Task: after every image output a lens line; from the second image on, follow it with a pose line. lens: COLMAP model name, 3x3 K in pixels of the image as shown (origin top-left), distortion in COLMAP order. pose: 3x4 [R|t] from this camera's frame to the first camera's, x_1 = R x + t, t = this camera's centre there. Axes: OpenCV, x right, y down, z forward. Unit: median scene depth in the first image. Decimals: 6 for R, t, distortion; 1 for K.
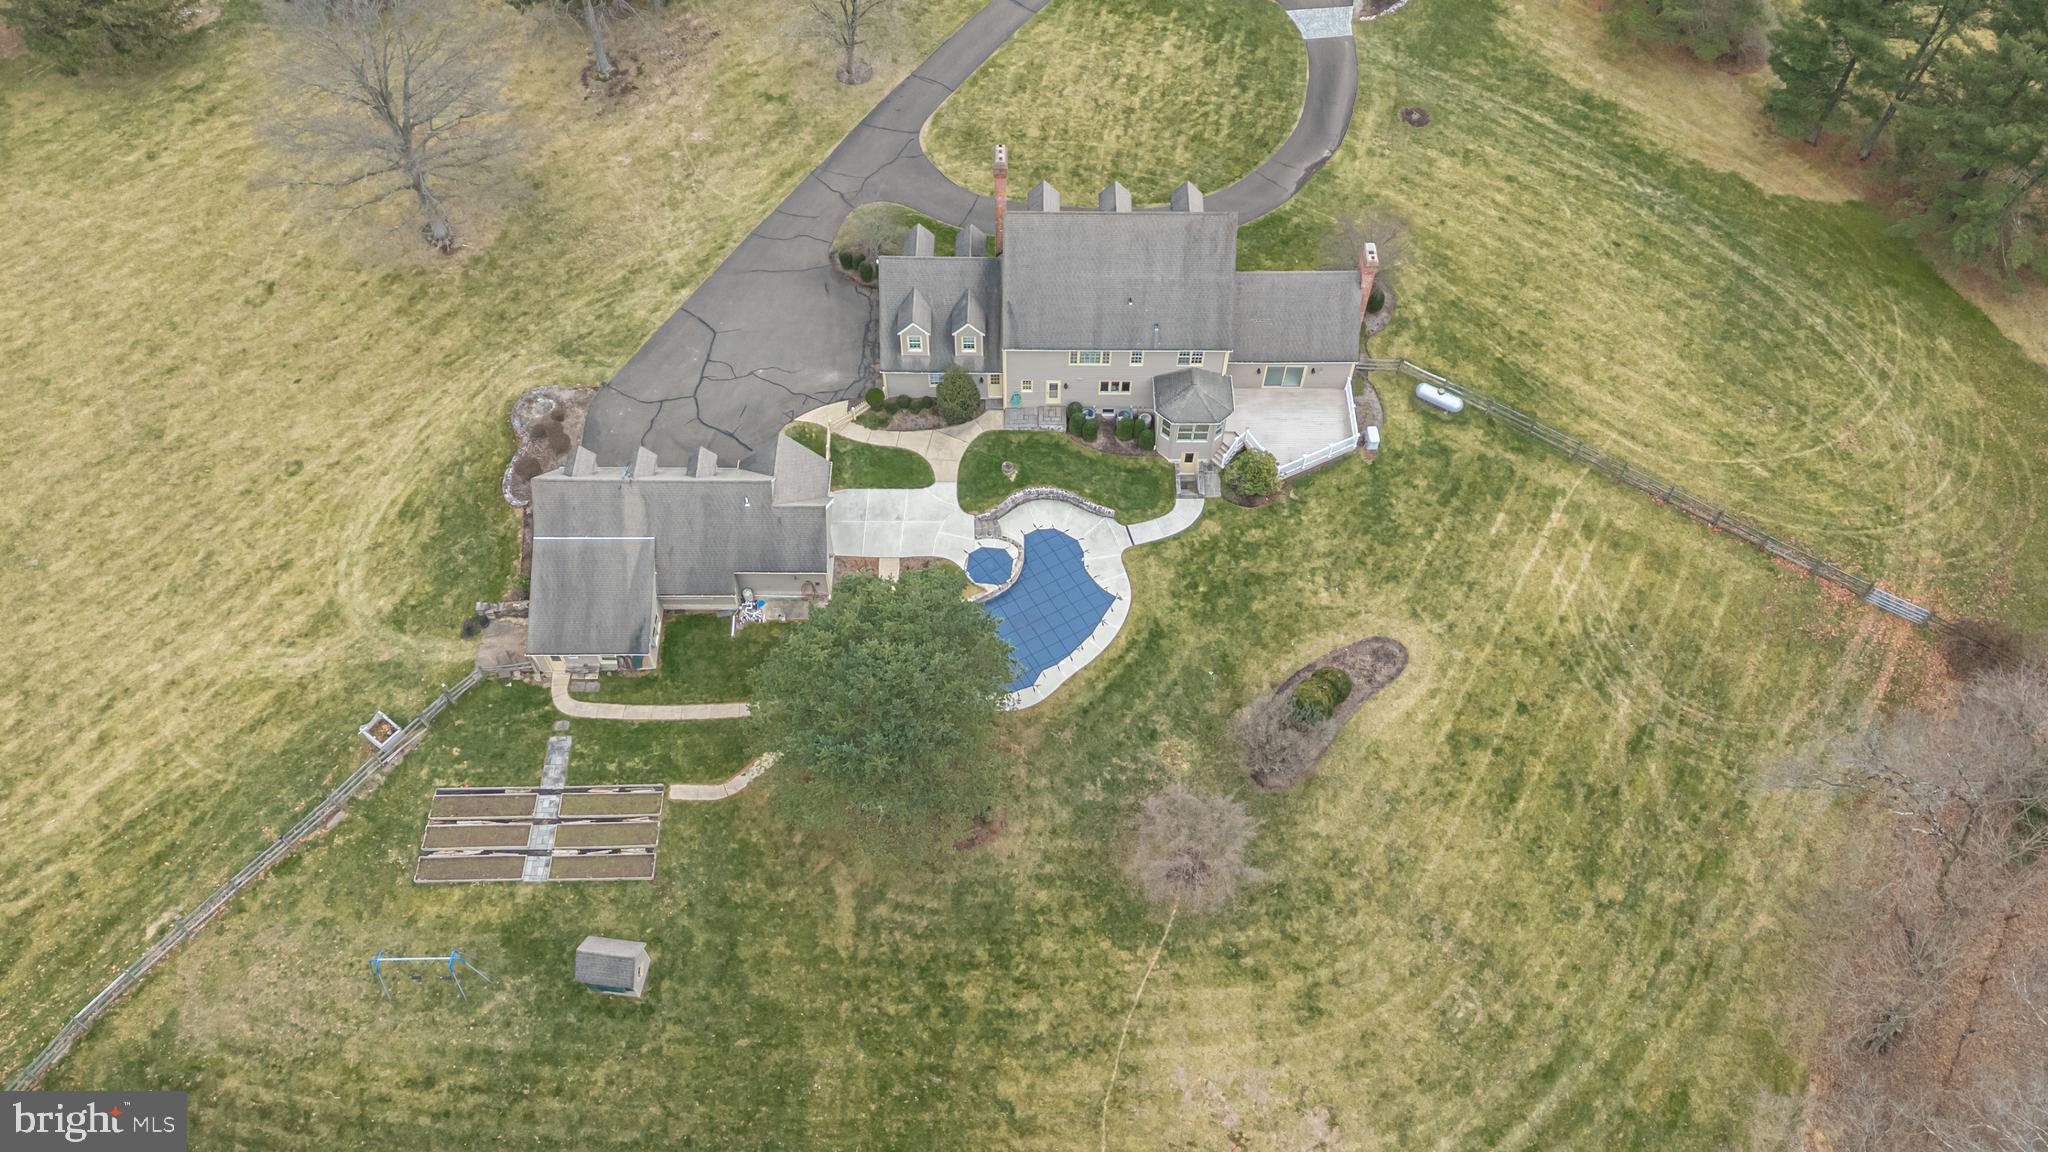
lens RADIAL K [[1476.3, 0, 1032.2], [0, 1476.3, 584.9], [0, 0, 1]] dist [0.160692, -0.361908]
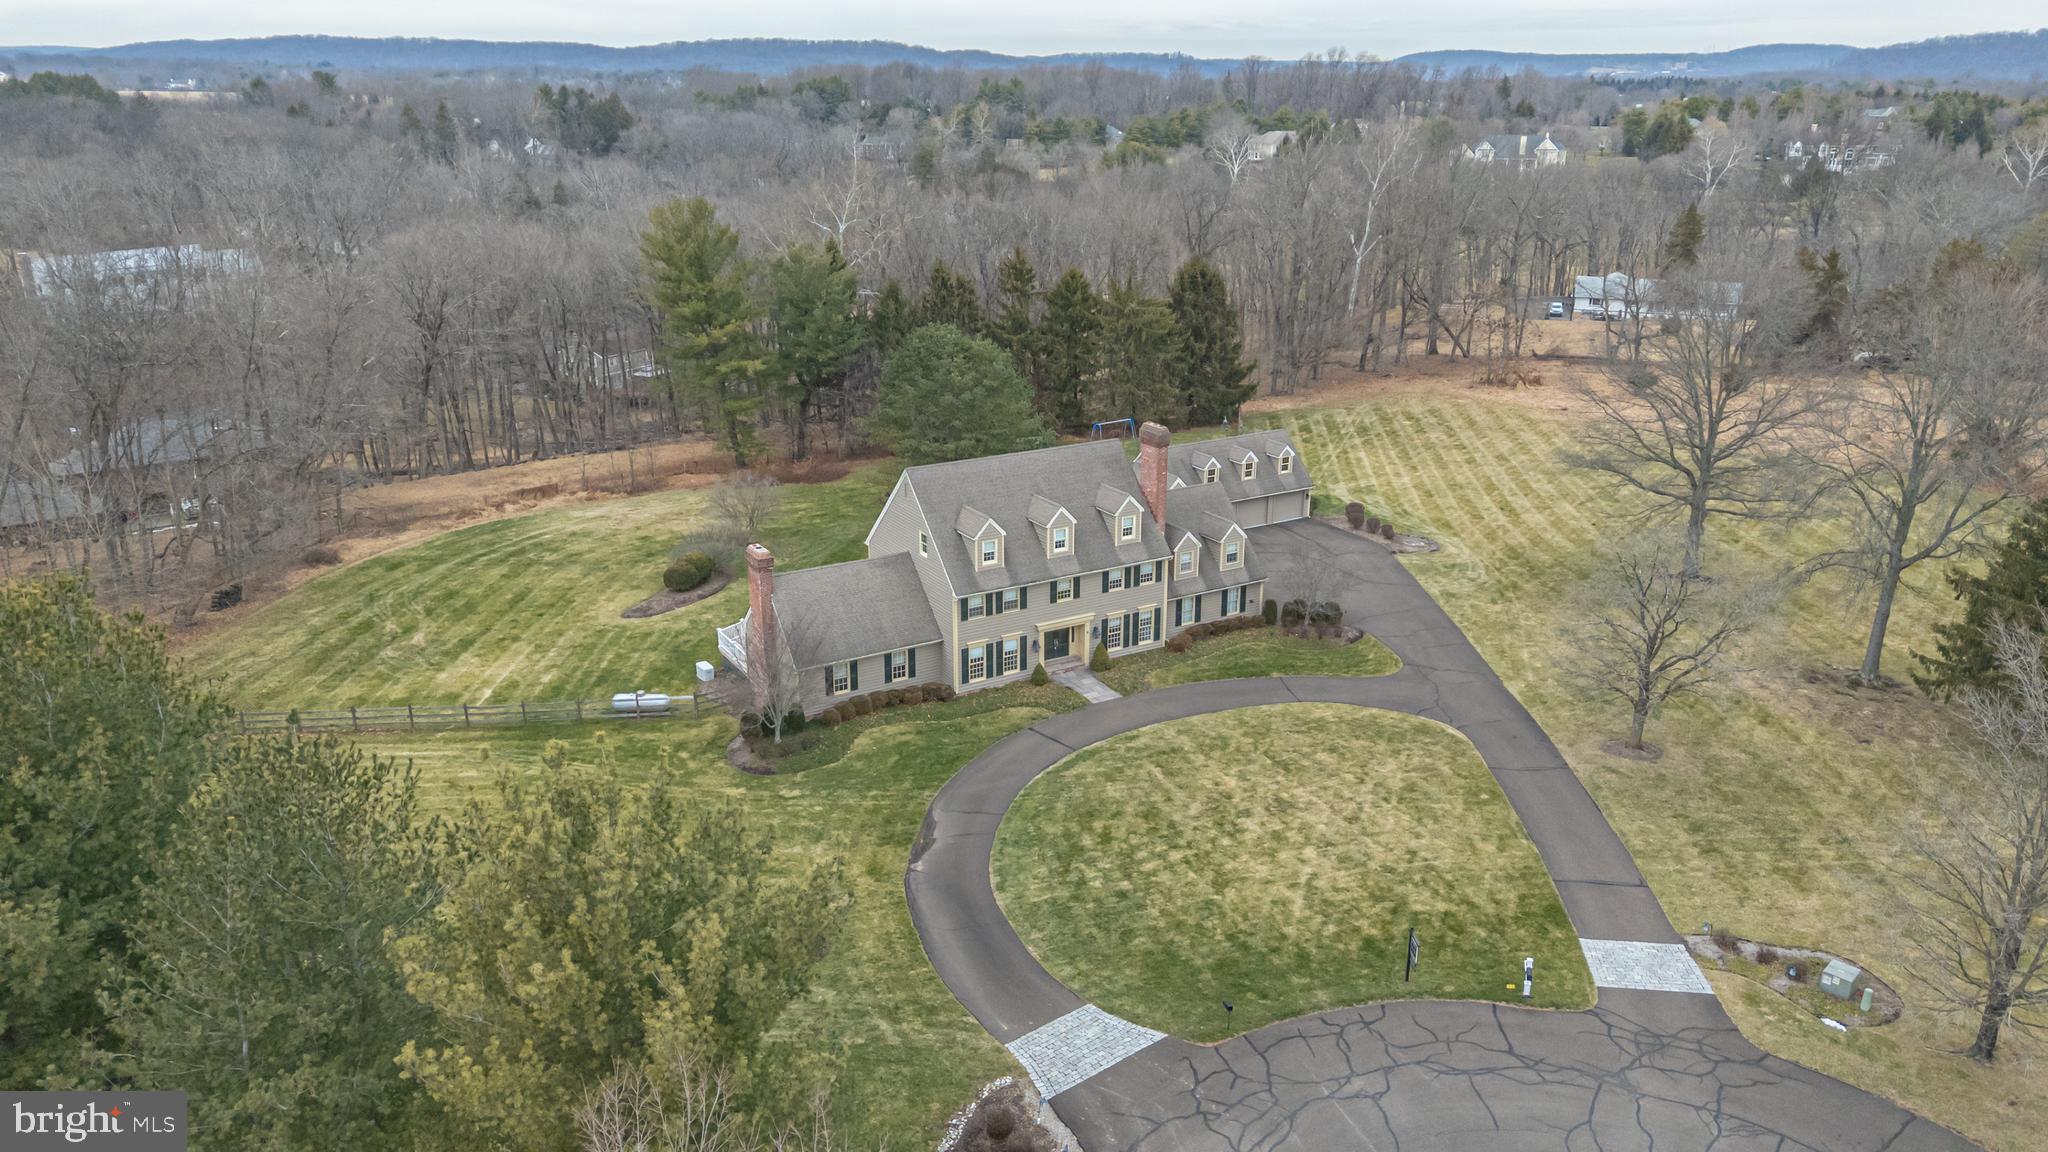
lens RADIAL K [[1507.0, 0, 1028.1], [0, 1507.0, 567.0], [0, 0, 1]] dist [0.089506, -0.087868]
pose [[-0.858501, 0.152082, -0.489742, 0.513213], [-0.427854, 0.314047, 0.847535, -1.004215], [0.282697, 0.937147, -0.204541, 1.218252]]
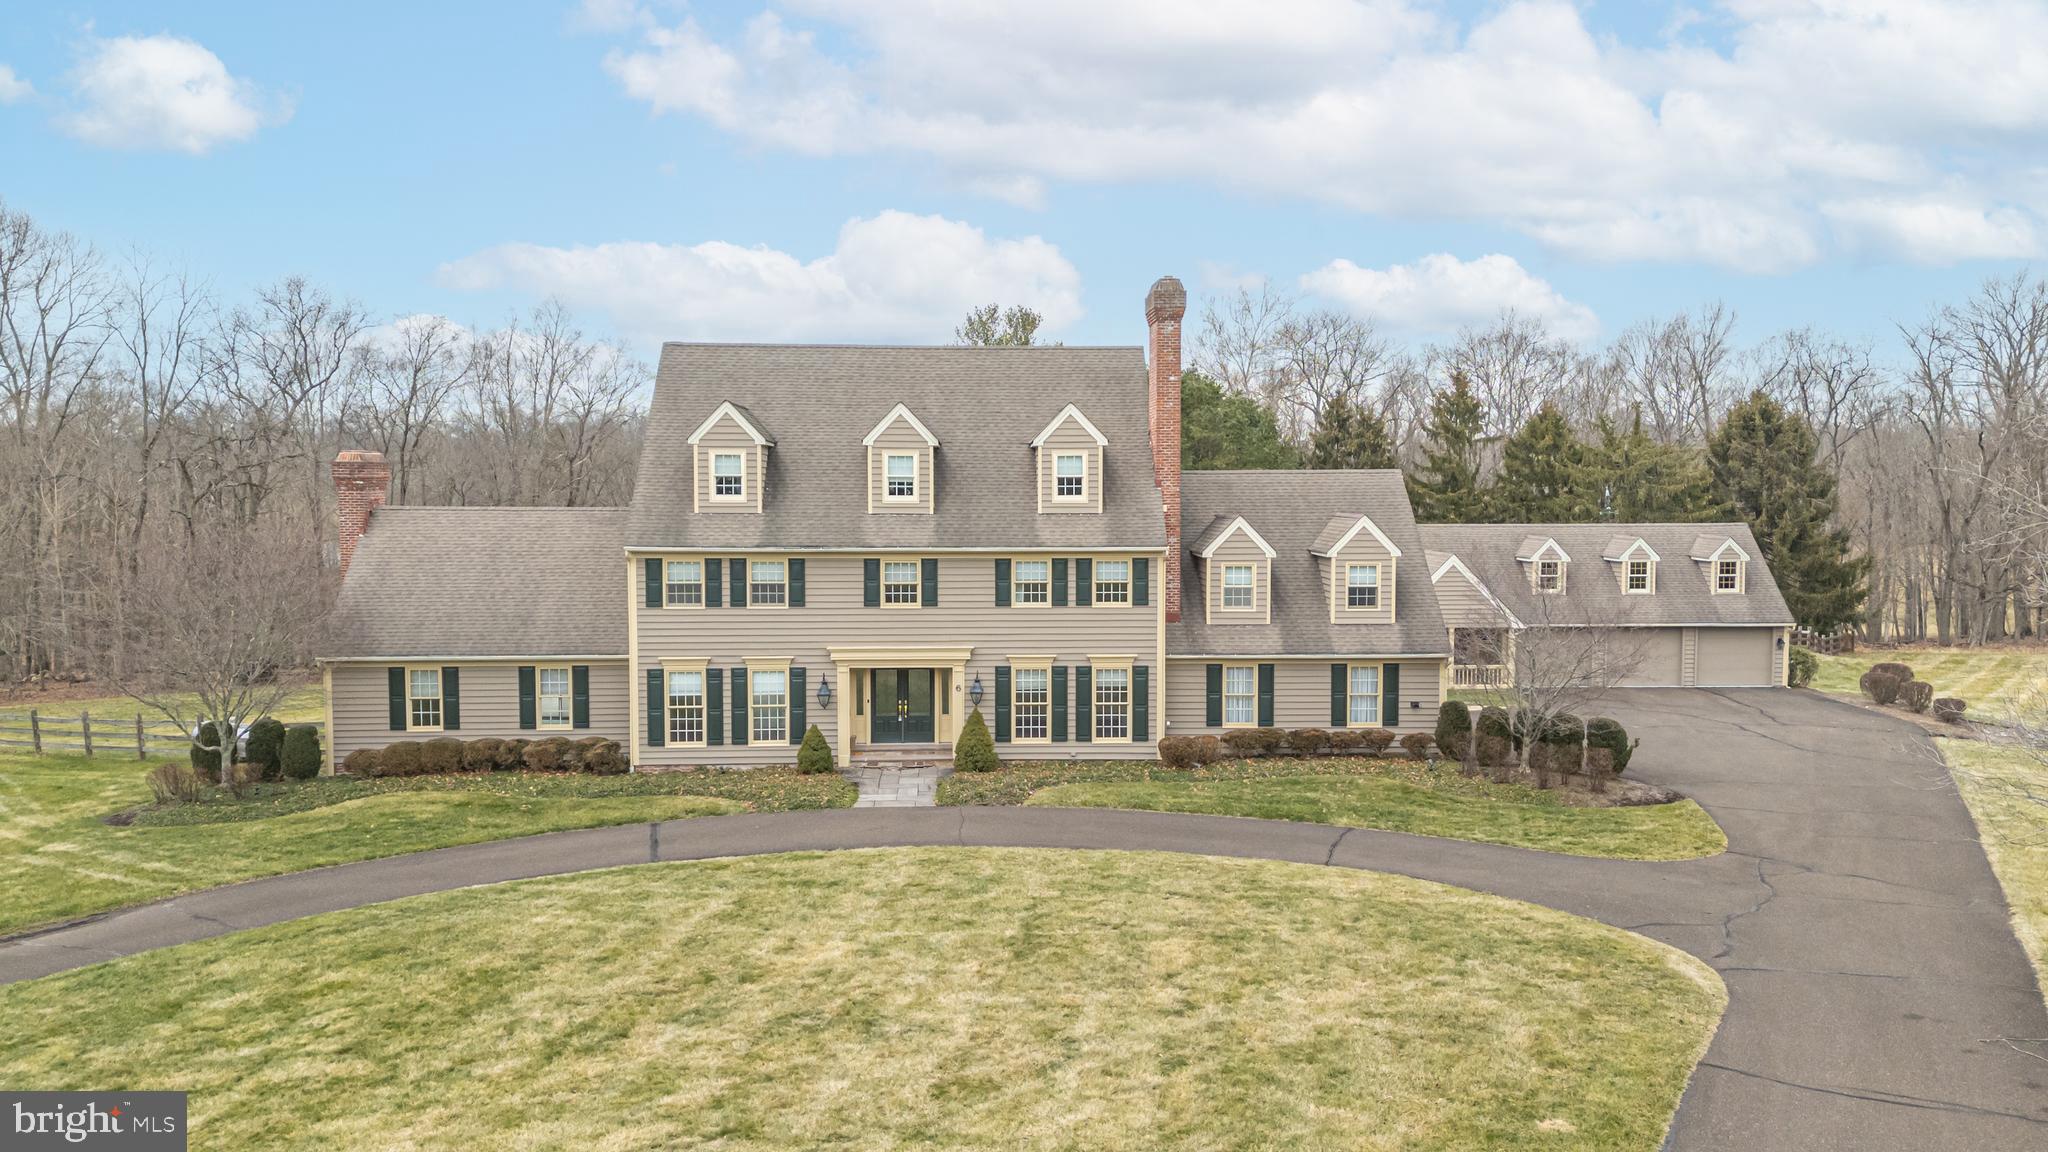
lens RADIAL K [[1533.2, 0, 1024.0], [0, 1533.2, 576.0], [0, 0, 1]] dist [0.046126, -0.004613]
pose [[-0.998948, -0.006196, -0.045434, 0.040720], [-0.042242, 0.509846, 0.859228, -0.620443], [0.017840, 0.860244, -0.509571, 1.272192]]
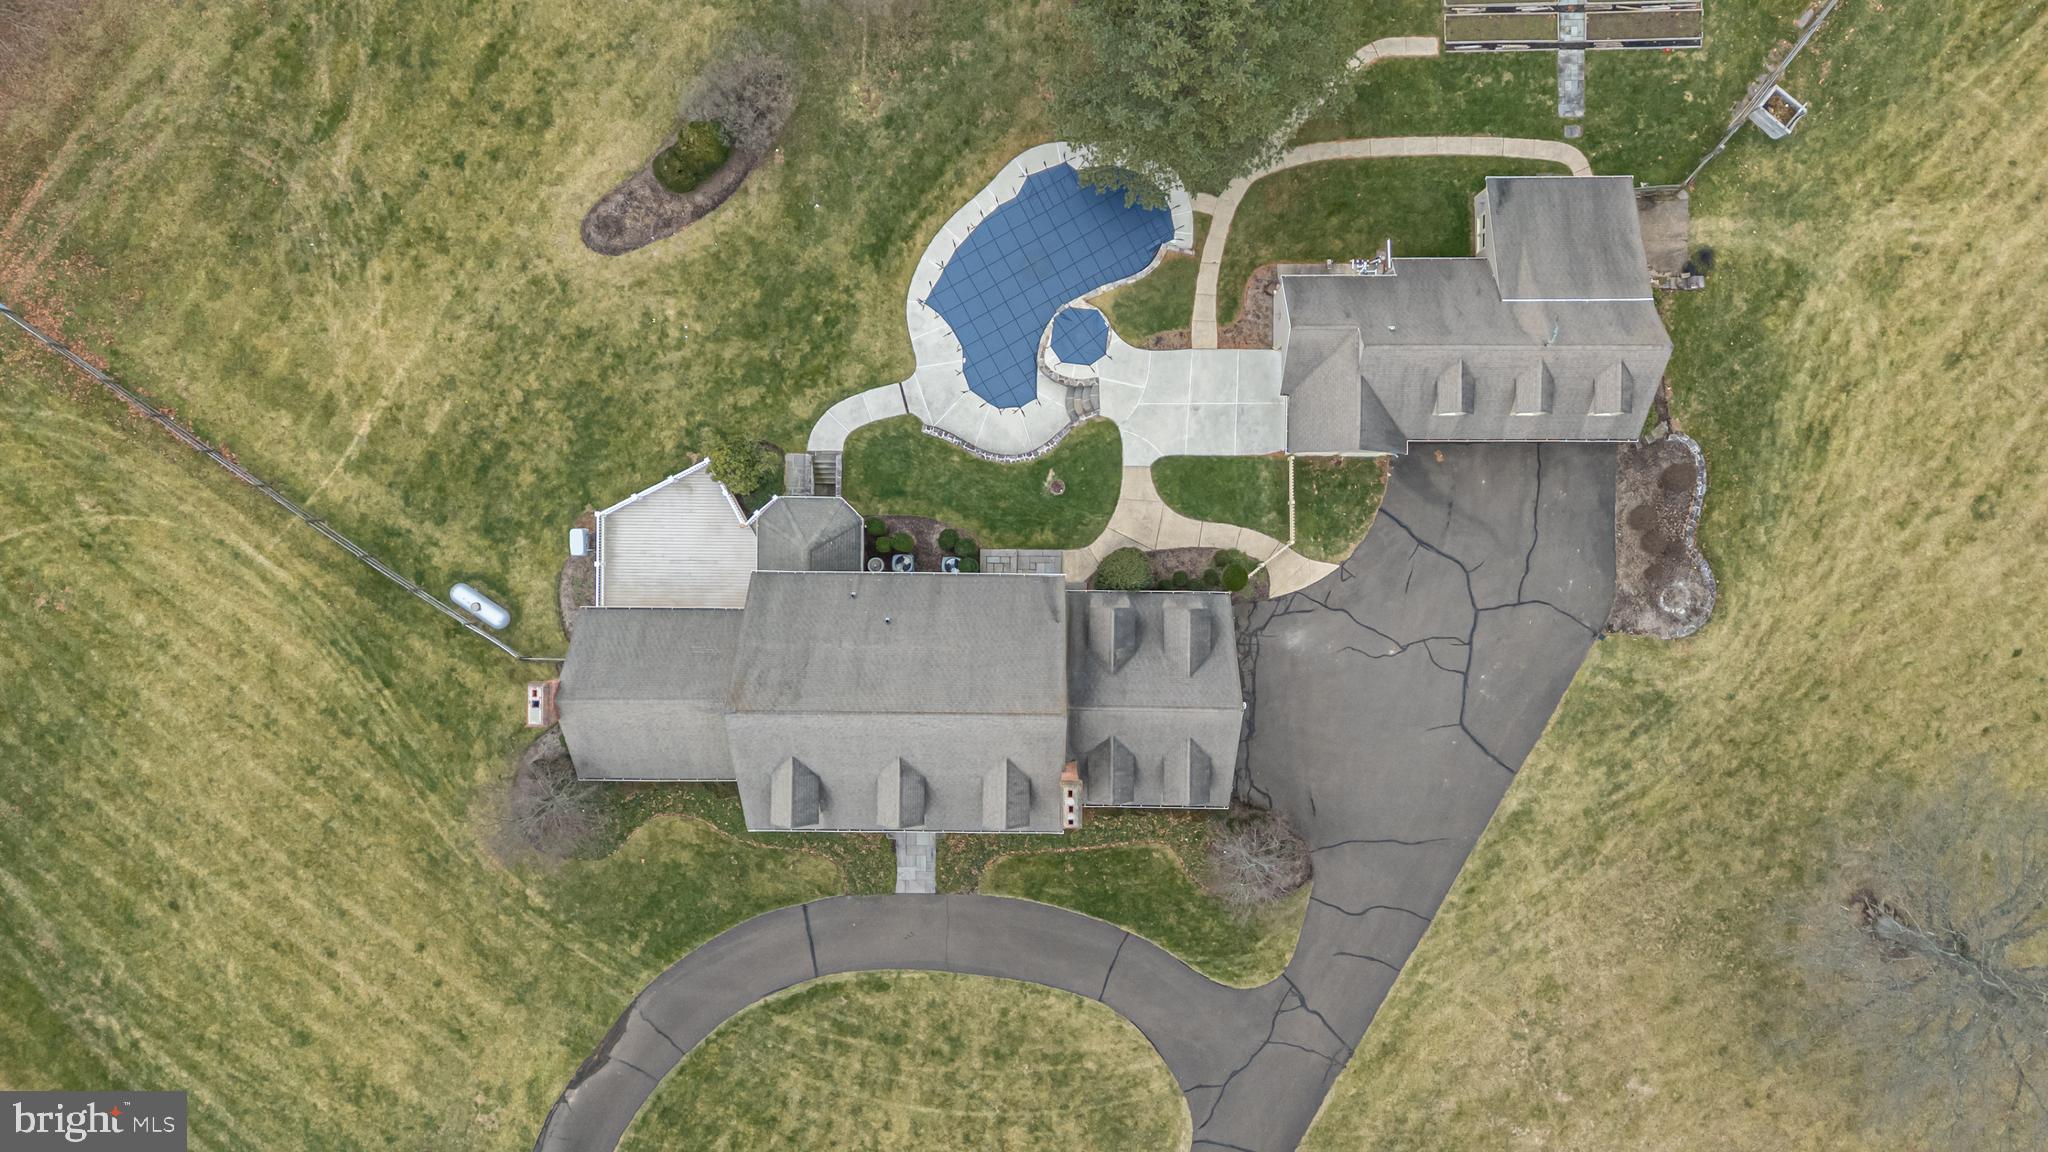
lens RADIAL K [[1507.0, 0, 1028.1], [0, 1507.0, 567.0], [0, 0, 1]] dist [0.089506, -0.087868]
pose [[-0.999951, -0.009848, 0.000889, -0.002396], [0.008675, -0.830526, 0.556912, -0.556418], [-0.004746, 0.556893, 0.830571, 0.371030]]
